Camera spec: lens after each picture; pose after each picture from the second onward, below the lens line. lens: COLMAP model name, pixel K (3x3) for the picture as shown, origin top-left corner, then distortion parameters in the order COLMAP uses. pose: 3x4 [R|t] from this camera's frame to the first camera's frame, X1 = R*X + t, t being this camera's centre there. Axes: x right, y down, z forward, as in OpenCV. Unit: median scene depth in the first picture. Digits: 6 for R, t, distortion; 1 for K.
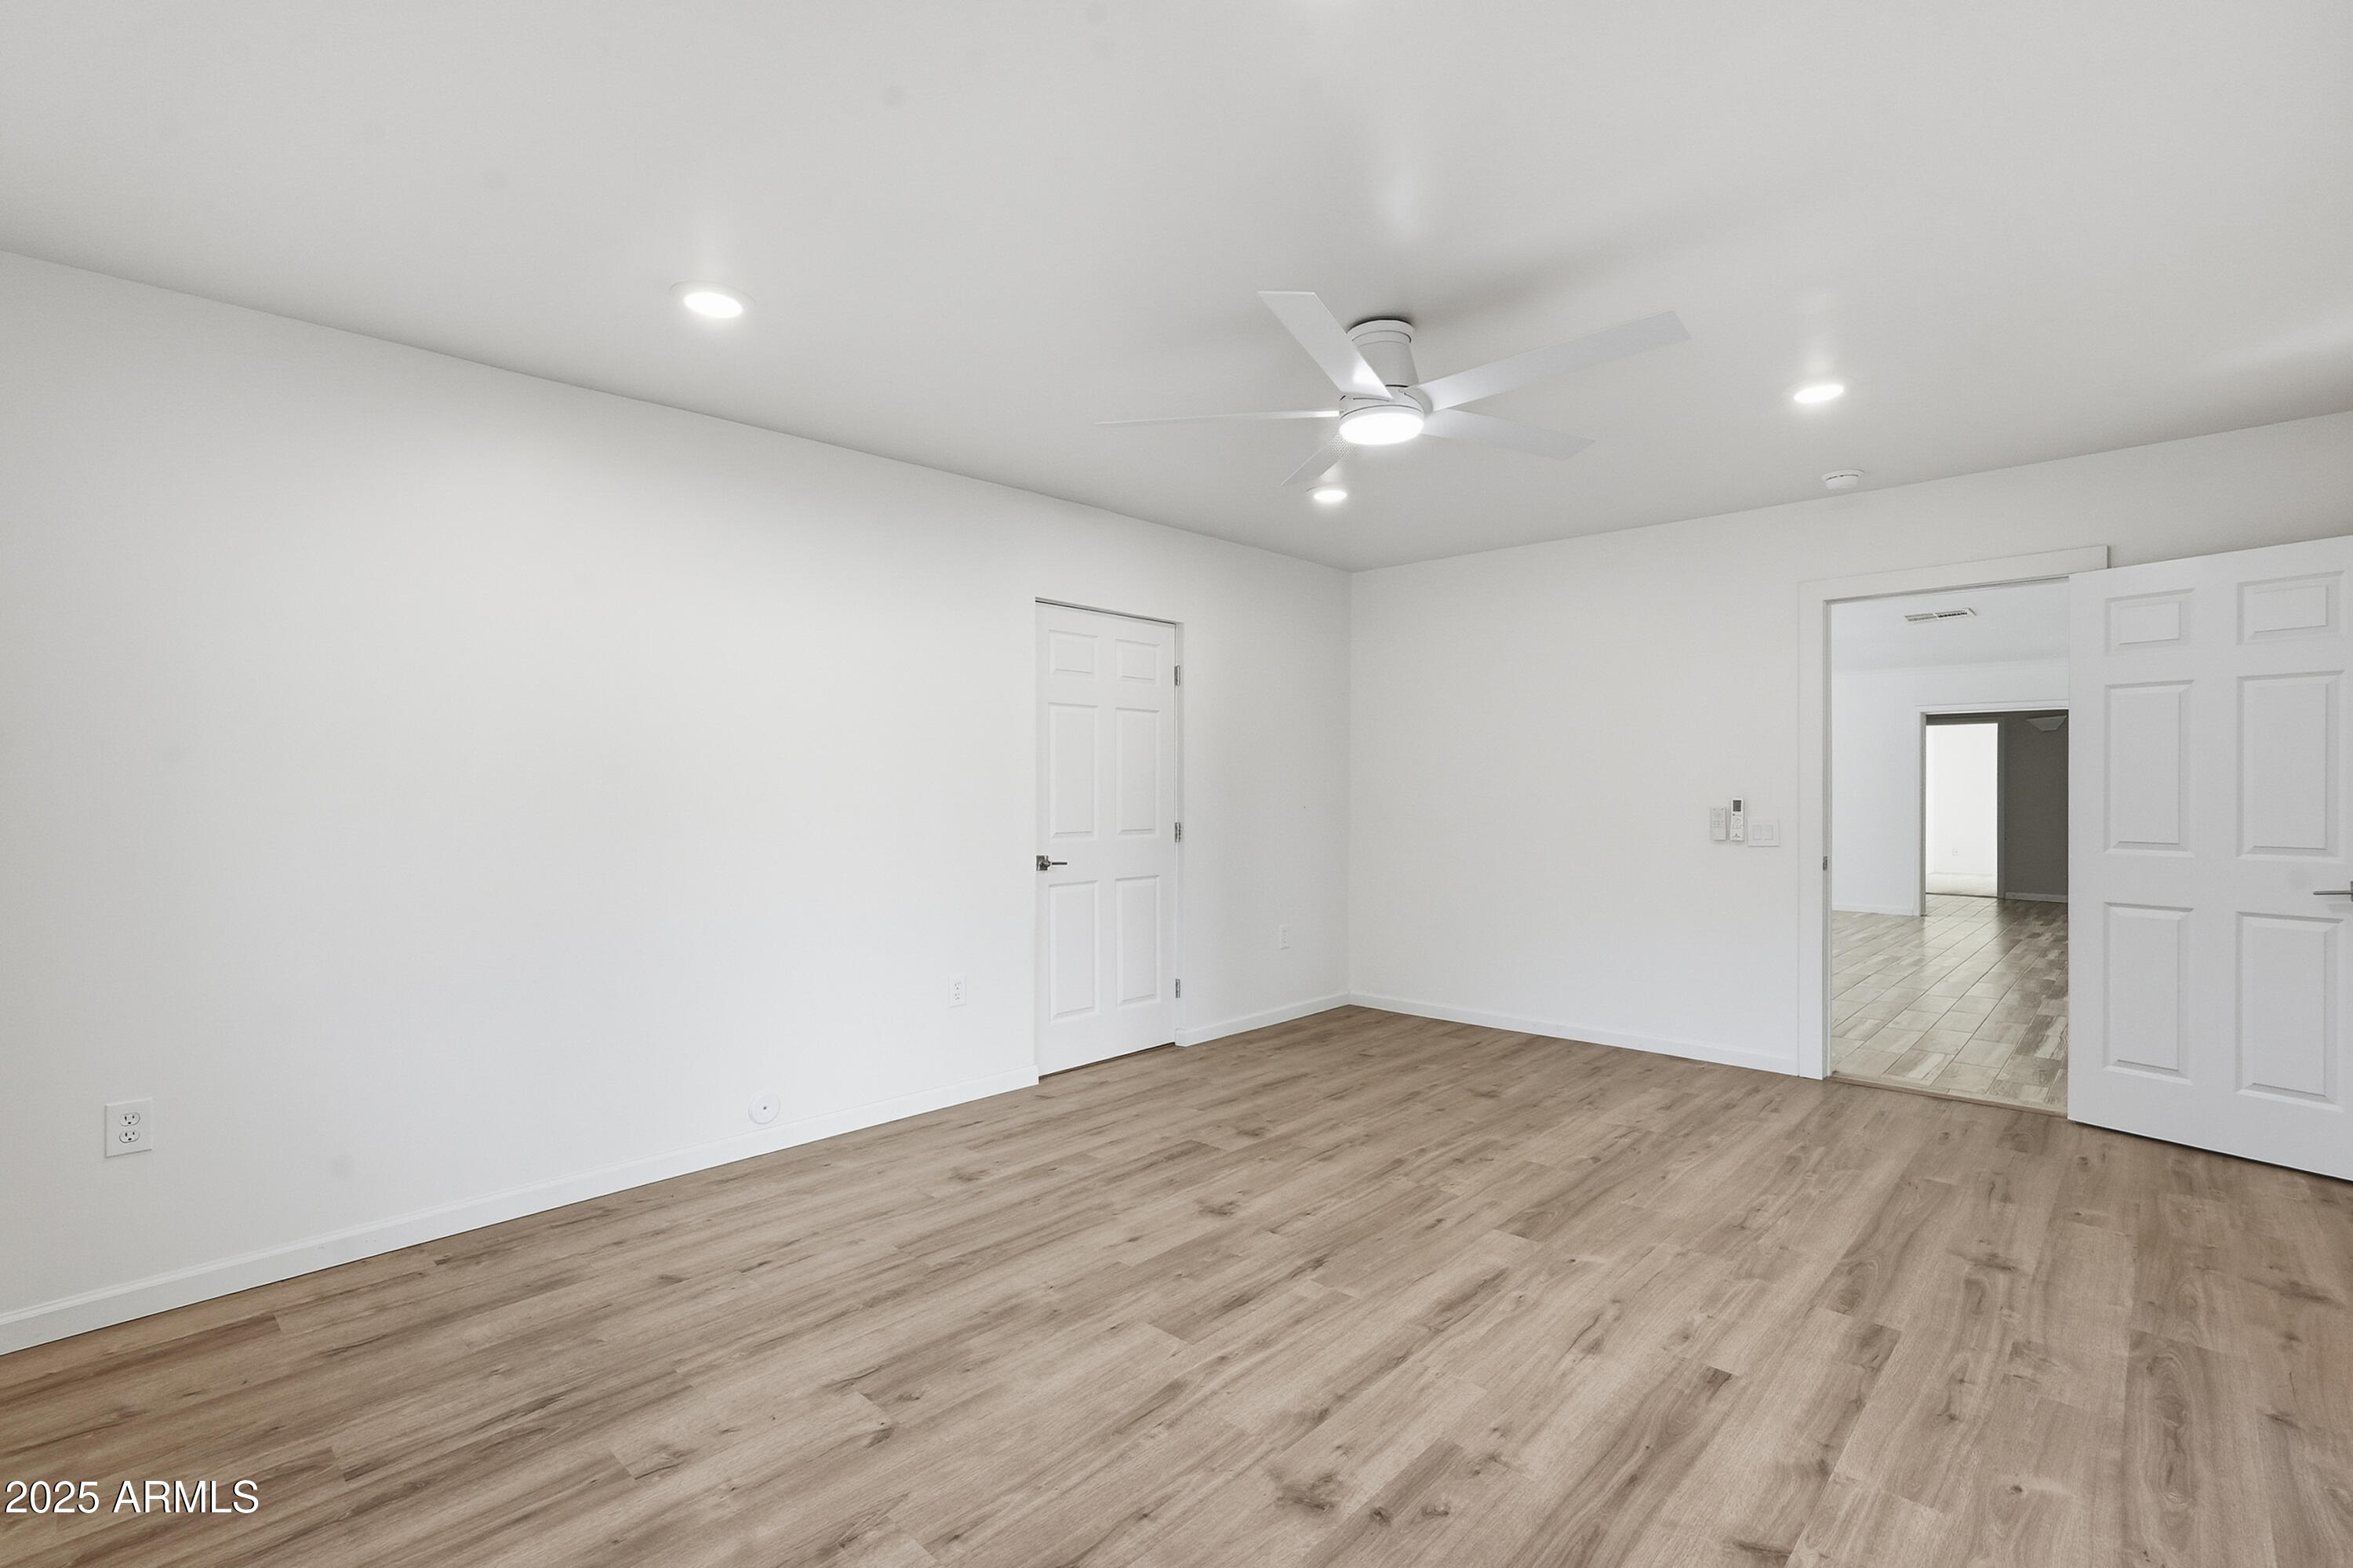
lens RADIAL K [[1059.2, 0, 1162.7], [0, 1059.2, 791.3], [0, 0, 1]] dist [-0.015241, 0.008978]
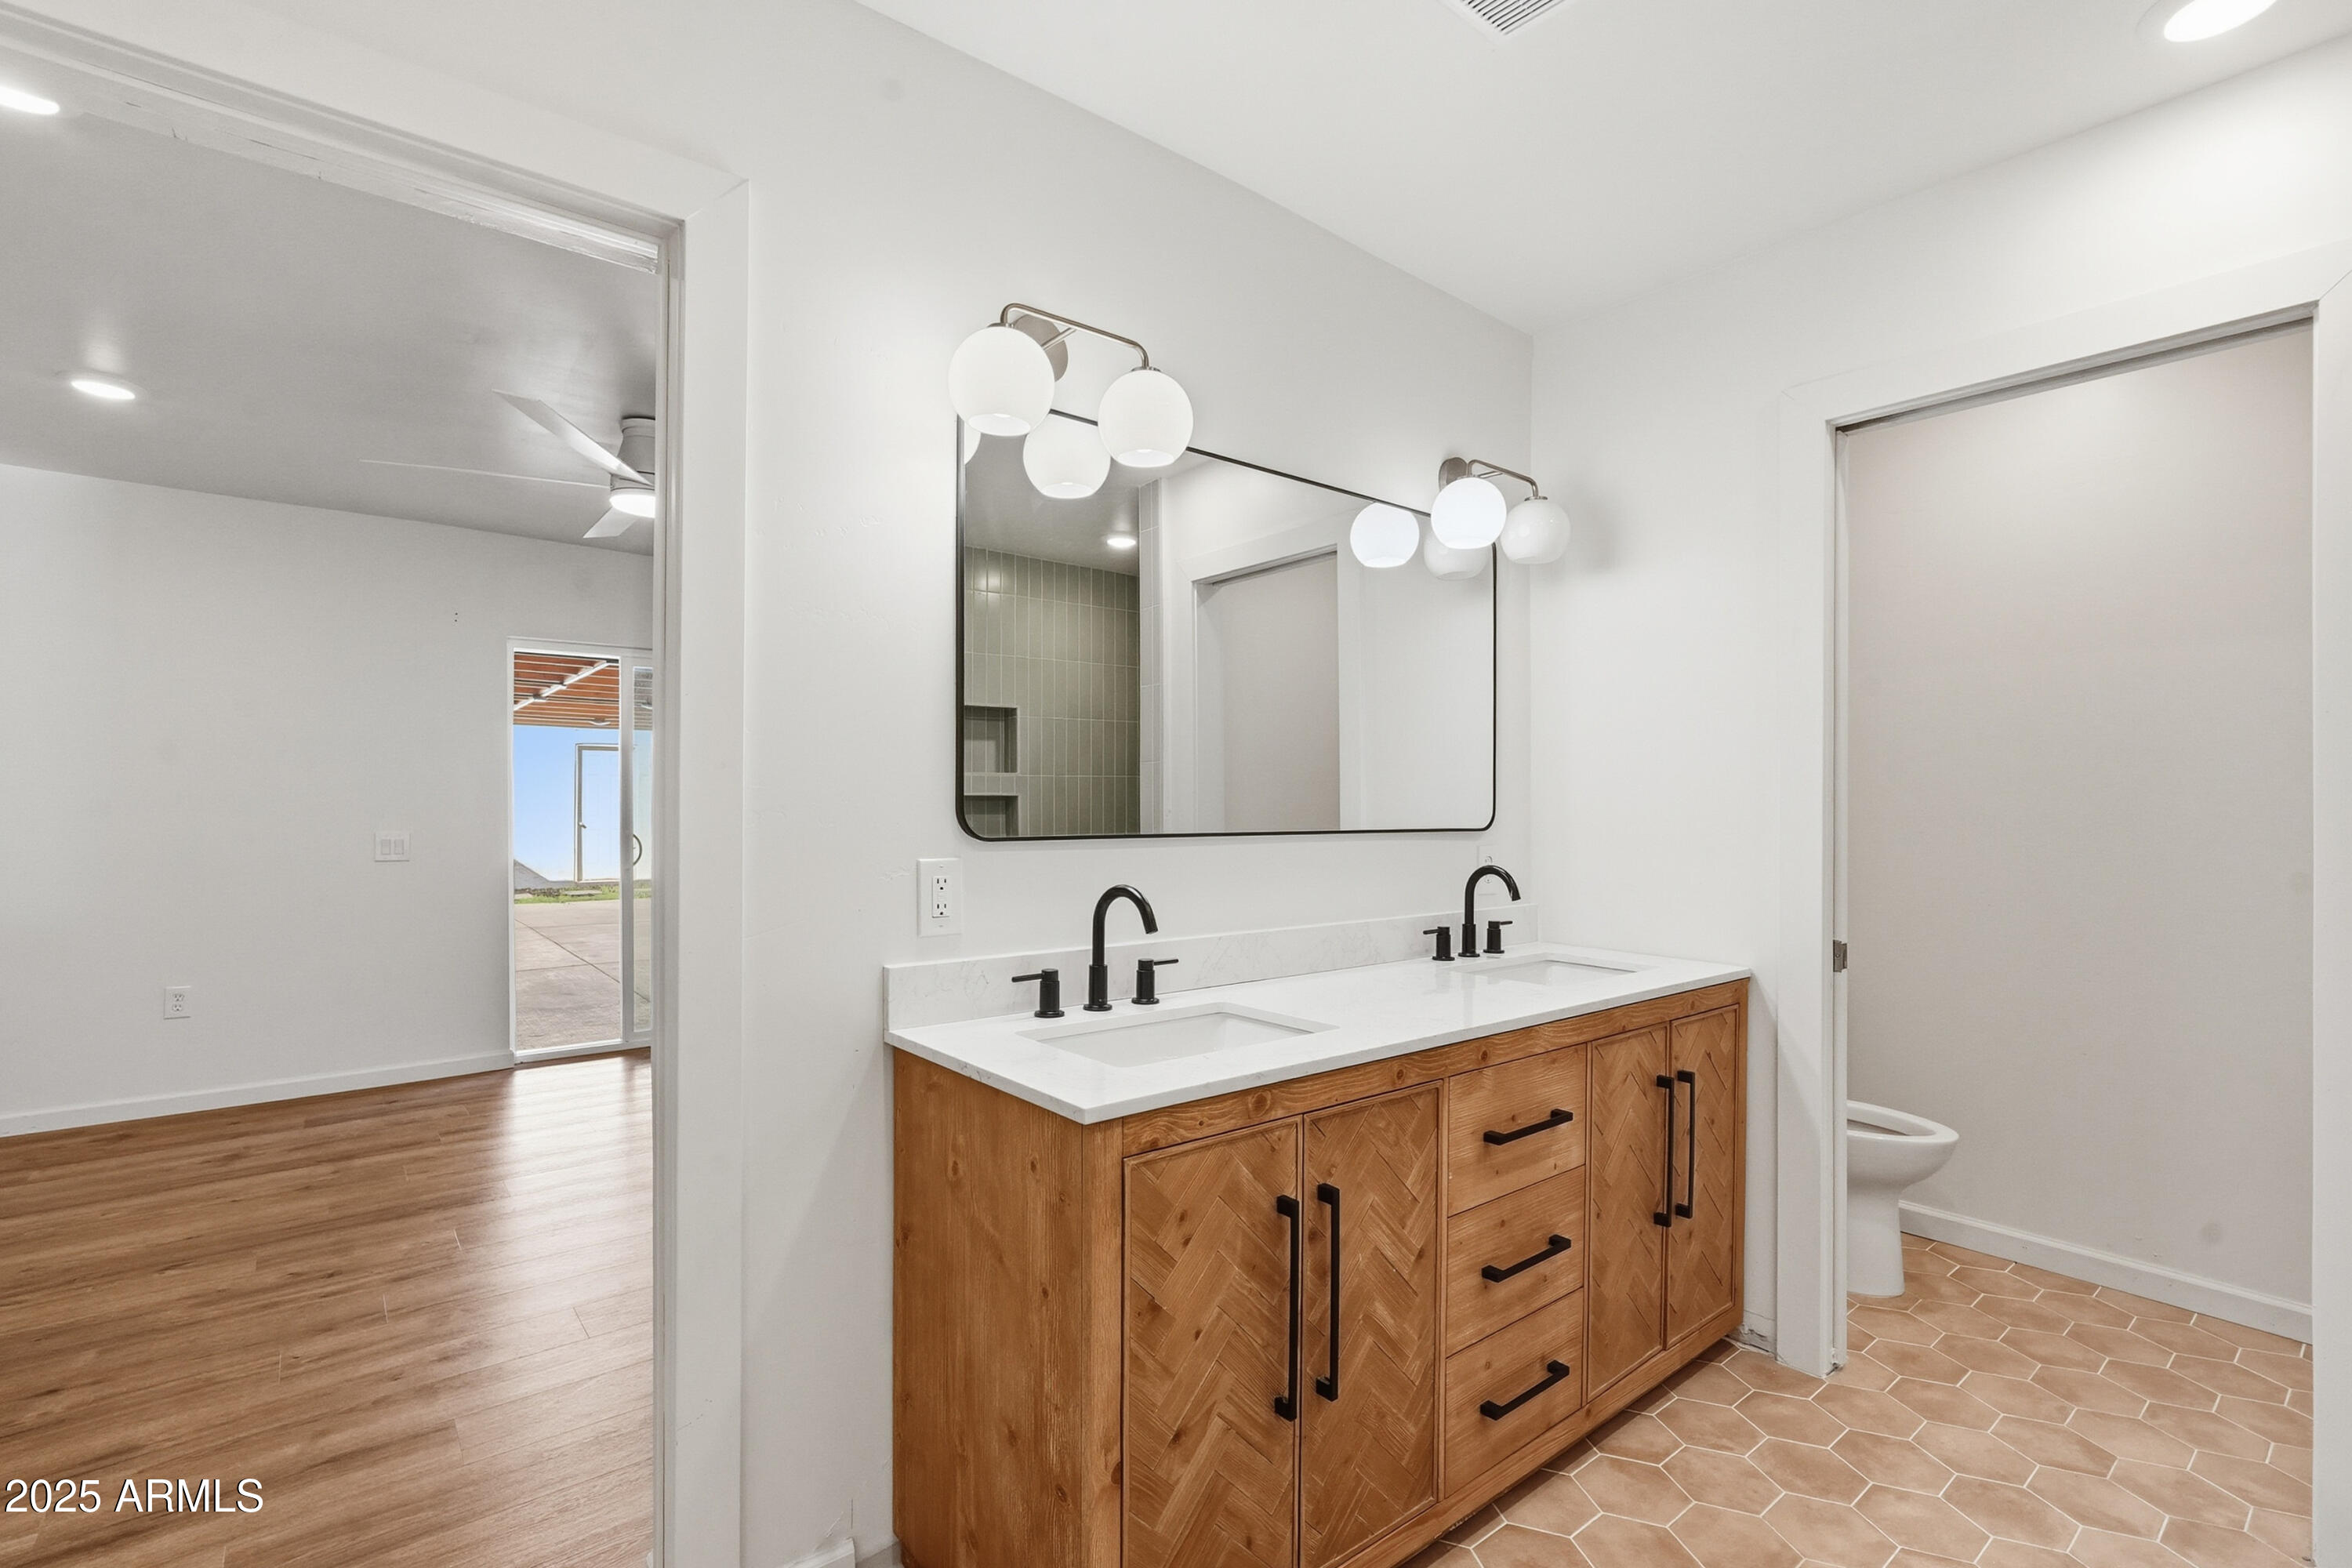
lens RADIAL K [[1090.1, 0, 1177.2], [0, 1090.1, 801.4], [0, 0, 1]] dist [0.011296, 0.000614]
pose [[-0.990640, -0.001422, 0.136493, -0.514542], [-0.000680, 0.999985, 0.005485, -0.005937], [-0.136499, 0.005341, -0.990626, 1.969559]]
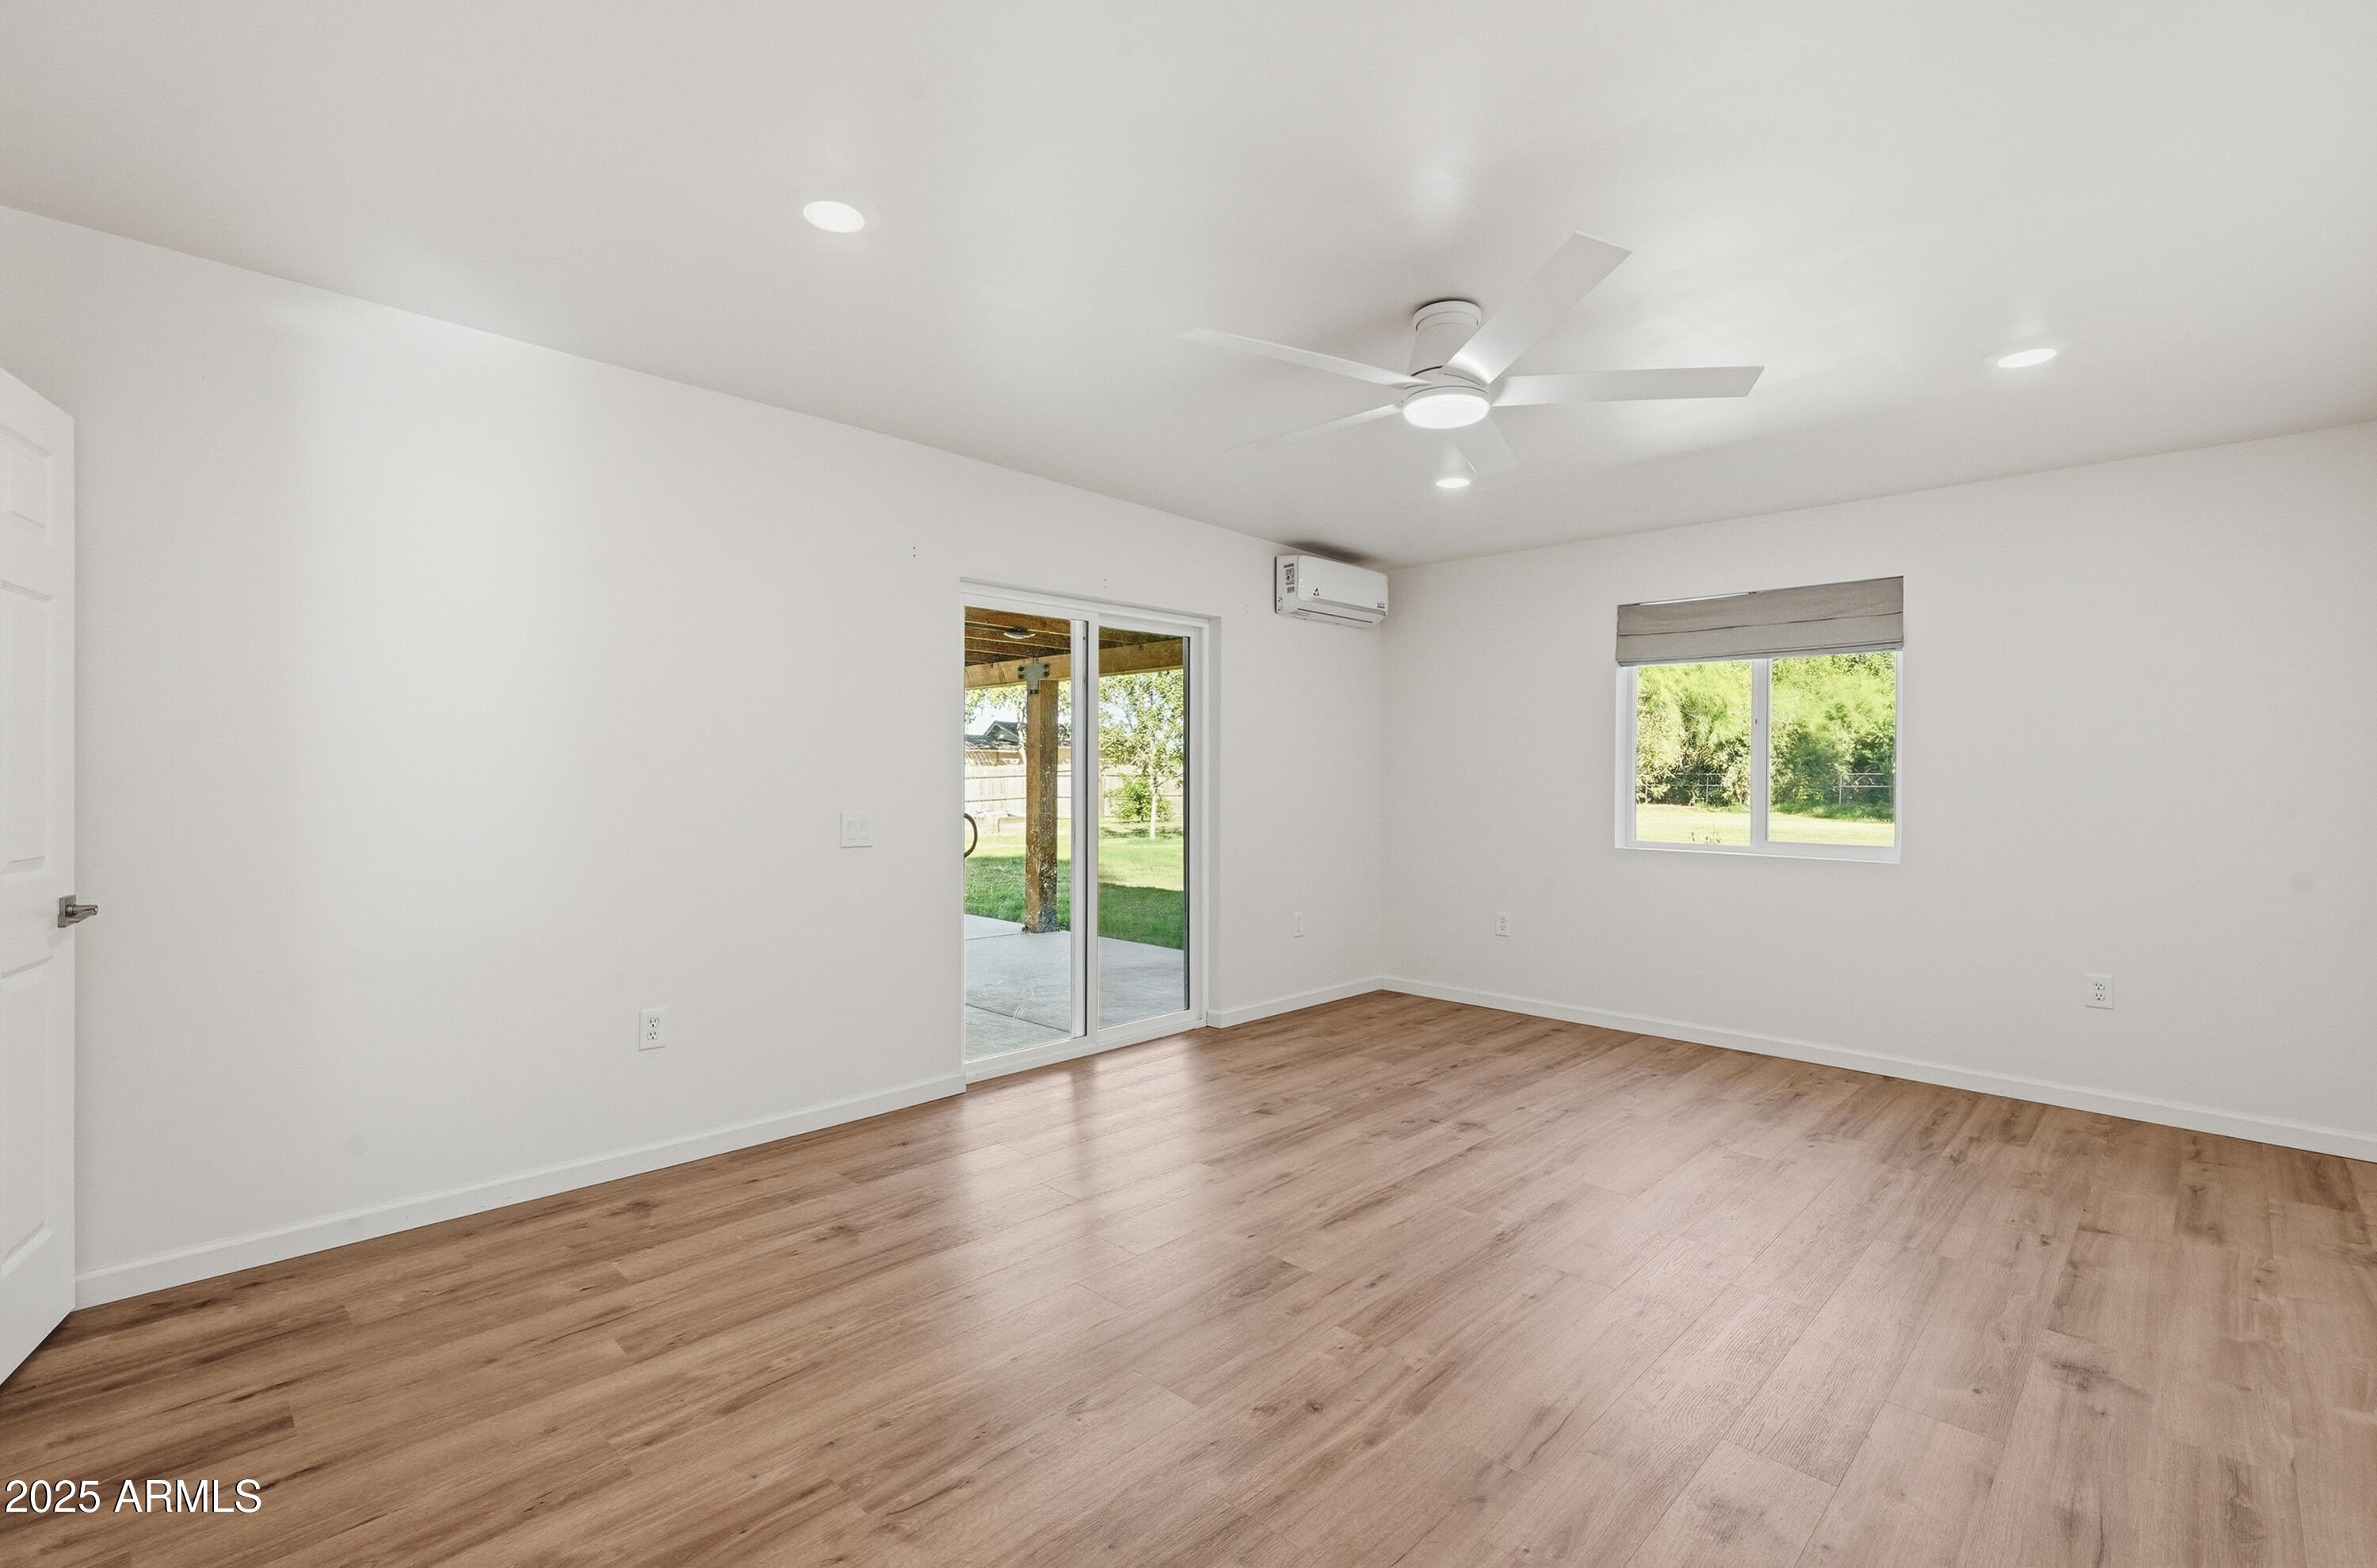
lens RADIAL K [[1060.4, 0, 1194.4], [0, 1060.4, 796.2], [0, 0, 1]] dist [-0.018523, 0.011417]
pose [[-0.999975, -0.005417, 0.004566, 0.396290], [-0.005321, 0.999768, 0.020852, -0.000231], [-0.004678, 0.020828, -0.999772, 1.807627]]
